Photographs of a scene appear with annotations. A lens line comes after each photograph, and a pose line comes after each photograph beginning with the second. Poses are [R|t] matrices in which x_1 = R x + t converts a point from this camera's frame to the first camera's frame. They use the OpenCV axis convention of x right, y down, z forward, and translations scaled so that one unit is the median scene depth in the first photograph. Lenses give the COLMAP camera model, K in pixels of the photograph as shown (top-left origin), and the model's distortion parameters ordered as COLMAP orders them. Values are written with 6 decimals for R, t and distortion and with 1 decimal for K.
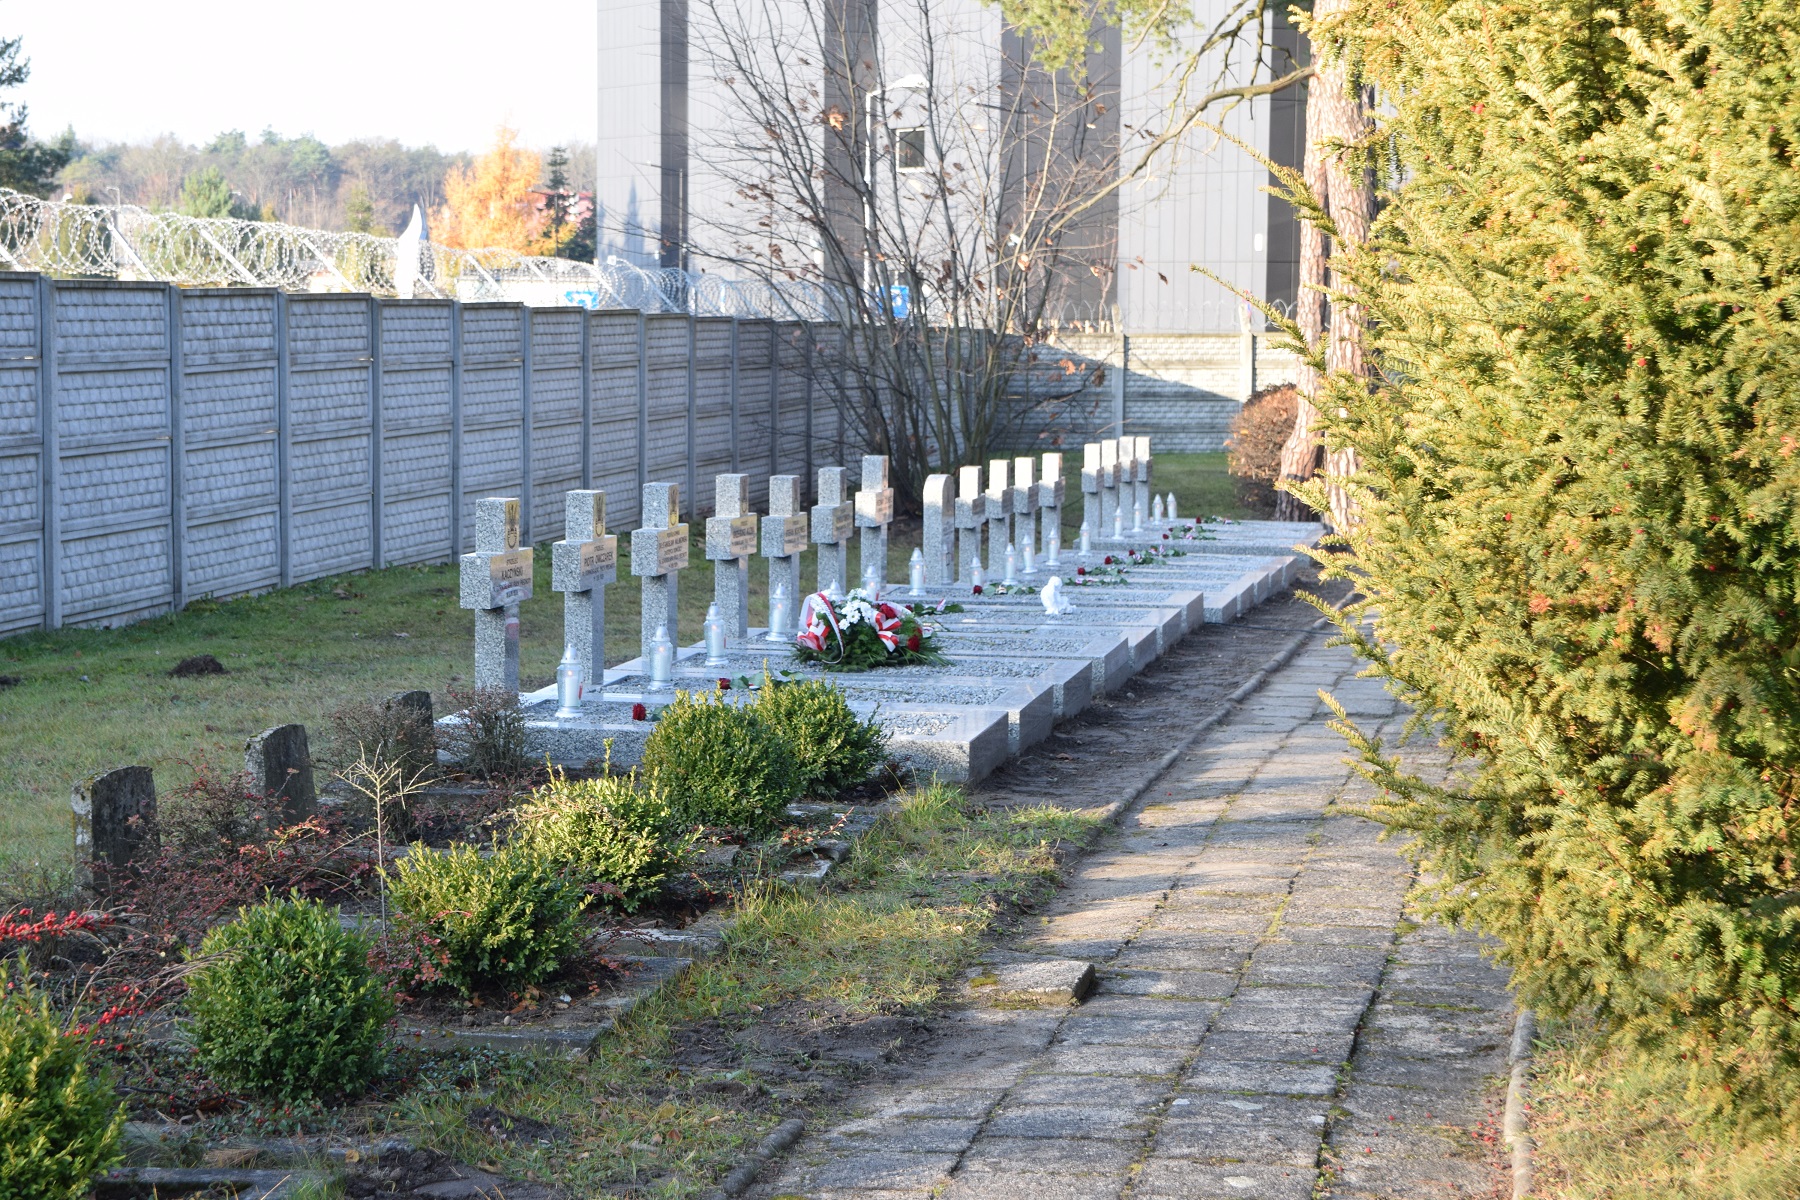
lens RADIAL K [[3925.0, 0, 900.0], [0, 3925.0, 600.0], [0, 0, 1]] dist [0.092197, 0.505103]
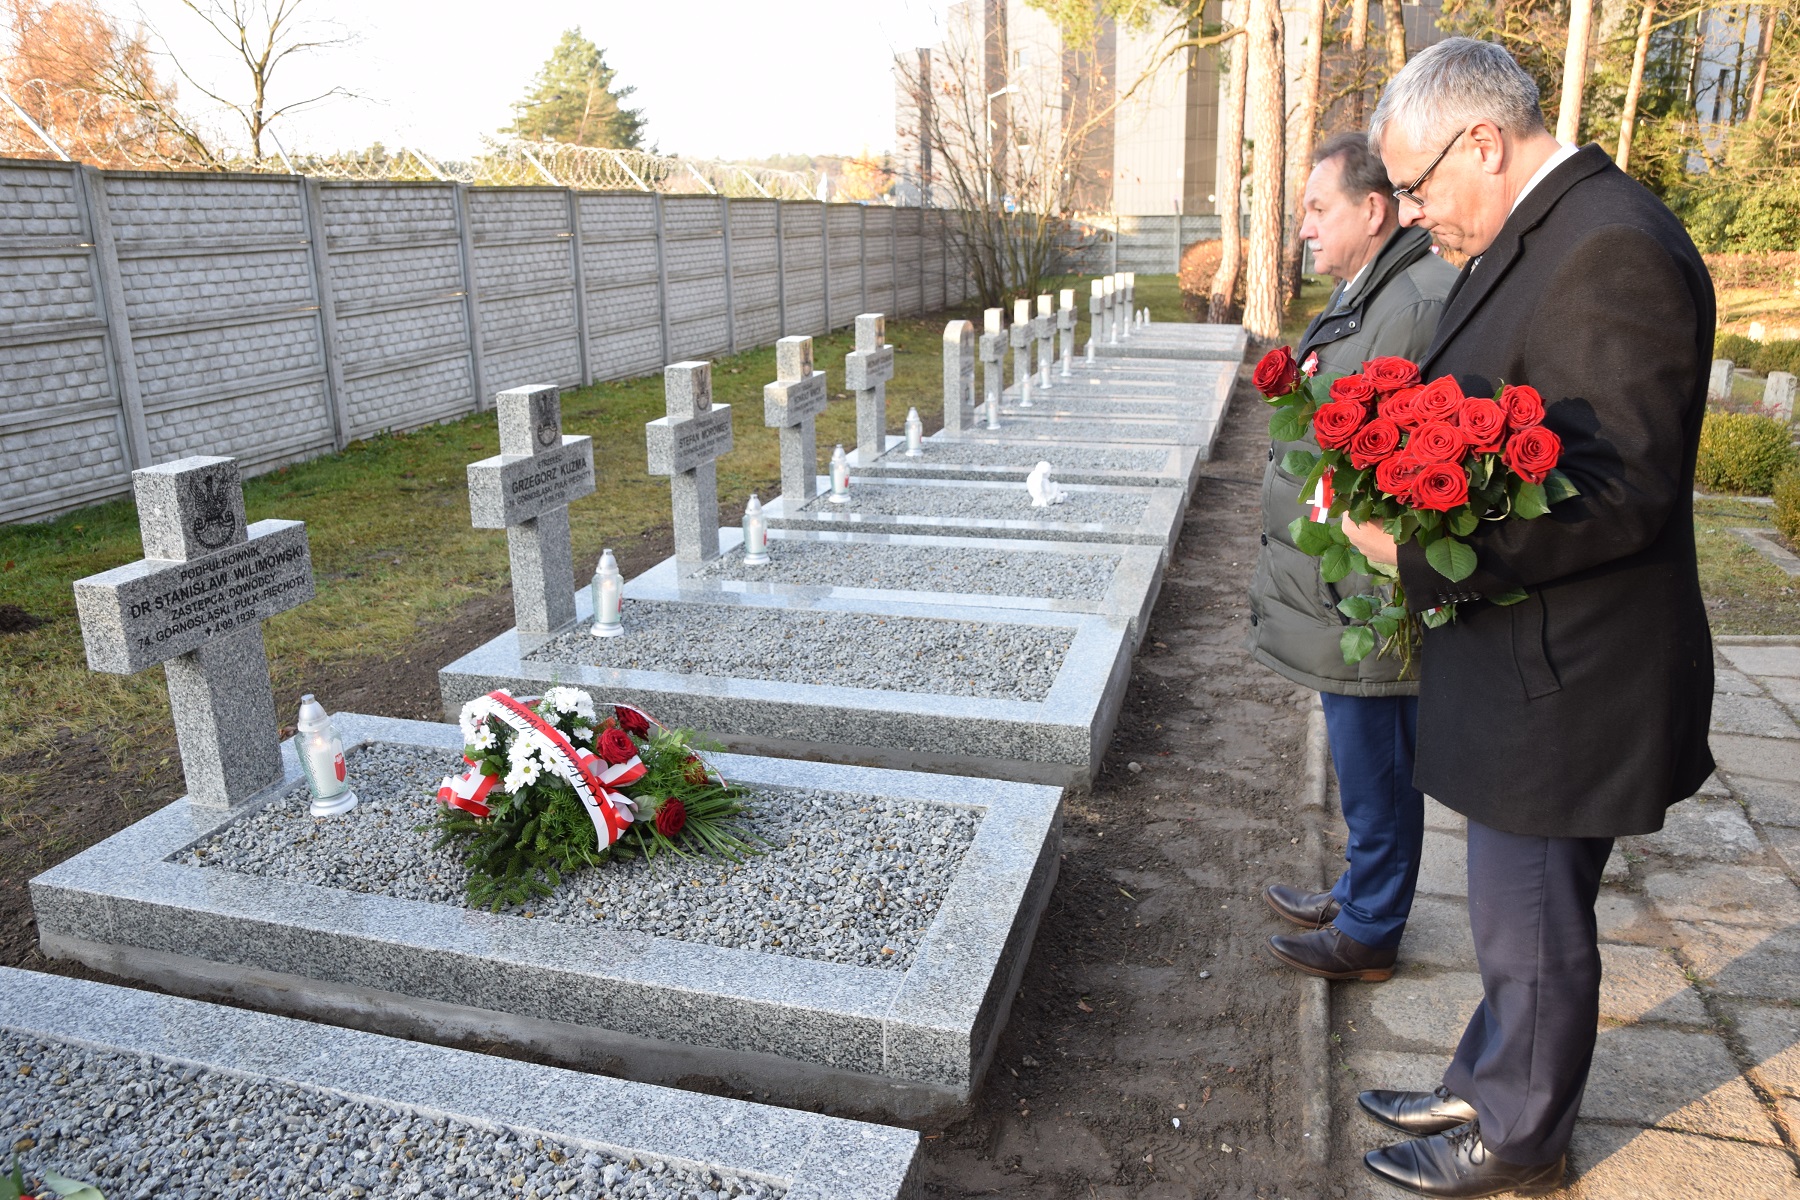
lens RADIAL K [[1338.4, 0, 896.7], [0, 1338.4, 607.6], [0, 0, 1]] dist [-0.130058, 0.121869]
pose [[0.994659, 0.004421, -0.103123, 0.028419], [0.017423, 0.977556, 0.209954, -0.027942], [0.101737, -0.210630, 0.972258, 0.527918]]
